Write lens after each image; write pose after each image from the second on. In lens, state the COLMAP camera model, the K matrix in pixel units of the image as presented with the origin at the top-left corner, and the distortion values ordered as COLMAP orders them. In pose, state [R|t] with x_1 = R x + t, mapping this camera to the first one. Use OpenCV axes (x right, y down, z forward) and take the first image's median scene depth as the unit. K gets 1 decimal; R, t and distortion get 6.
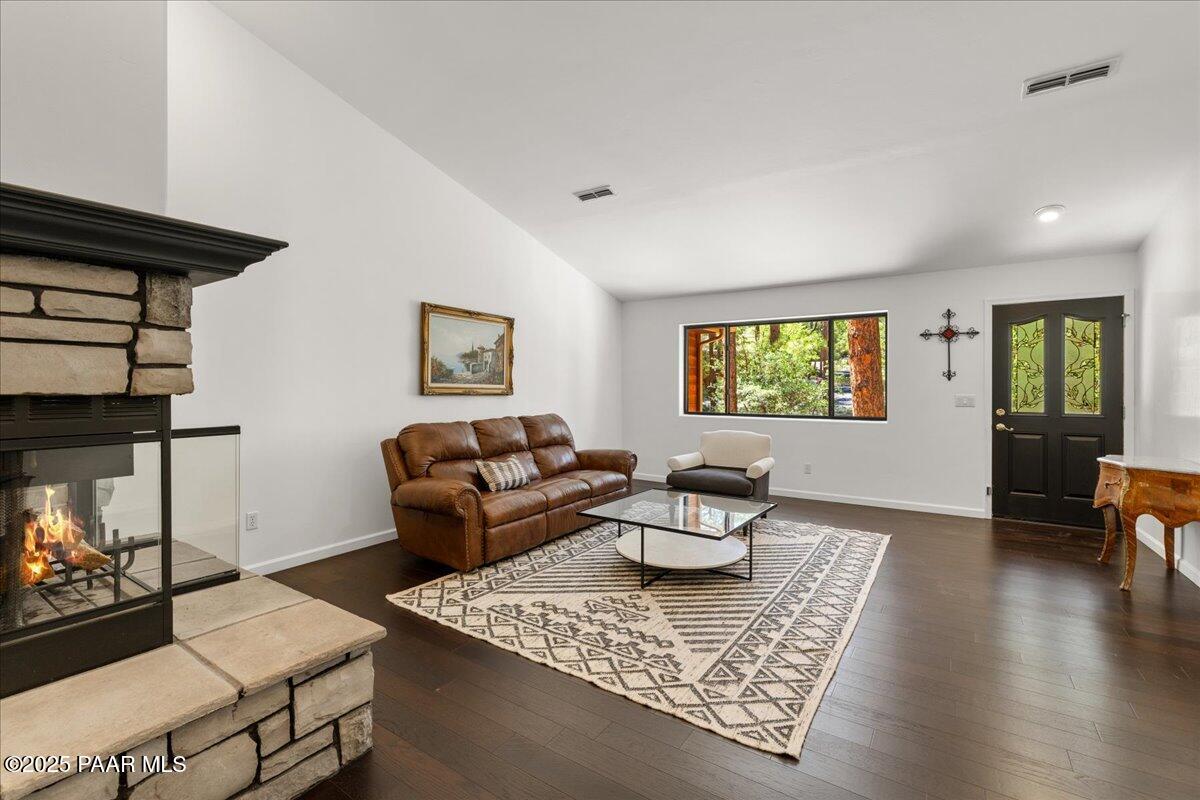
lens RADIAL K [[535.1, 0, 595.9], [0, 535.1, 390.3], [0, 0, 1]] dist [0.000748, 0.000092]
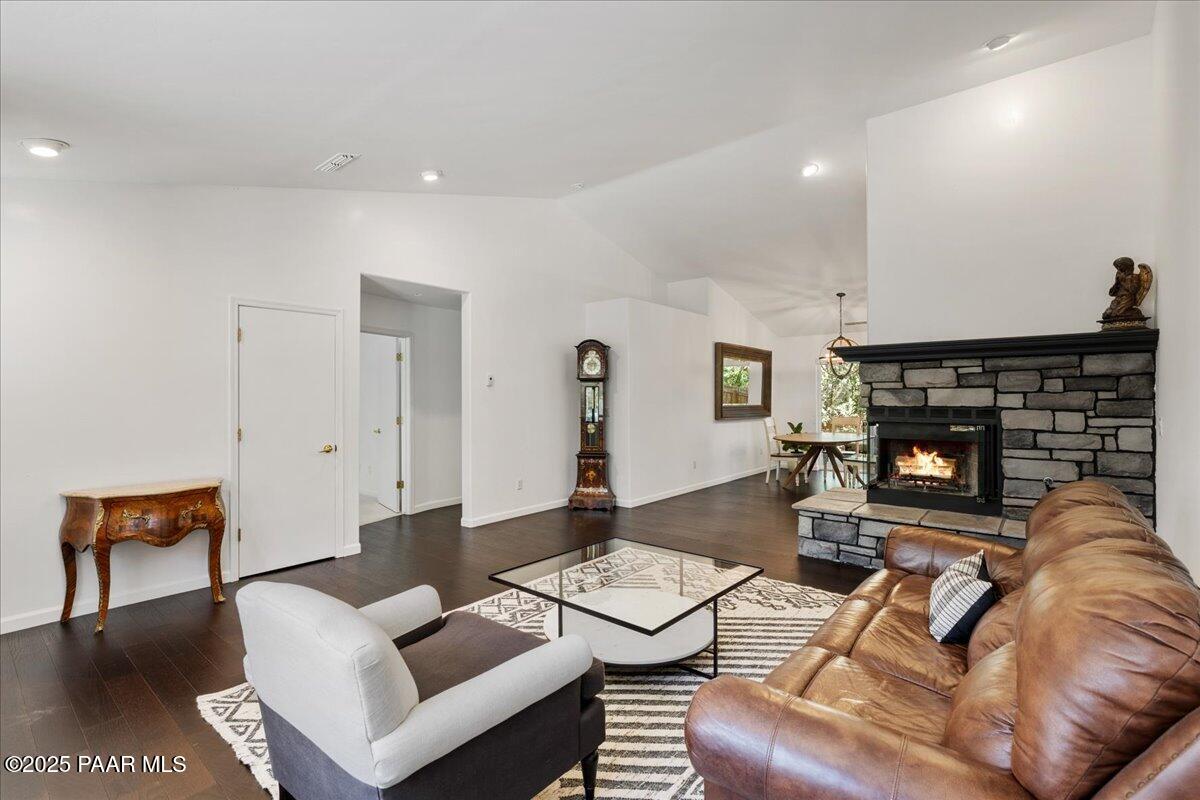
lens RADIAL K [[535.1, 0, 595.9], [0, 535.1, 390.3], [0, 0, 1]] dist [0.000748, 0.000092]
pose [[-0.995119, 0.005196, 0.098541, 0.131930], [0.004901, 0.999983, -0.003235, -0.036160], [-0.098557, -0.002737, -0.995128, 1.816044]]
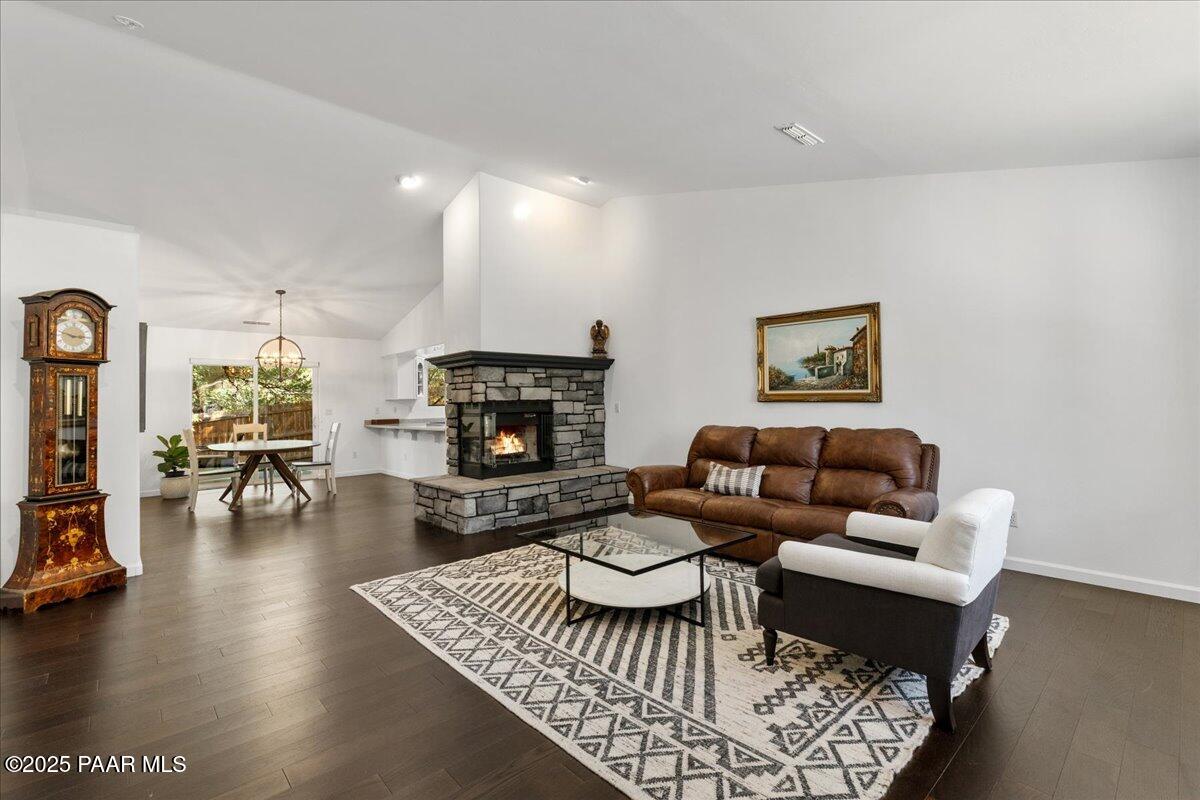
lens RADIAL K [[535.1, 0, 595.9], [0, 535.1, 390.3], [0, 0, 1]] dist [0.000748, 0.000092]
pose [[-0.248112, -0.018681, -0.968551, 1.046910], [0.010426, 0.999705, -0.021953, 0.007125], [0.968675, -0.015545, -0.247844, 1.199840]]
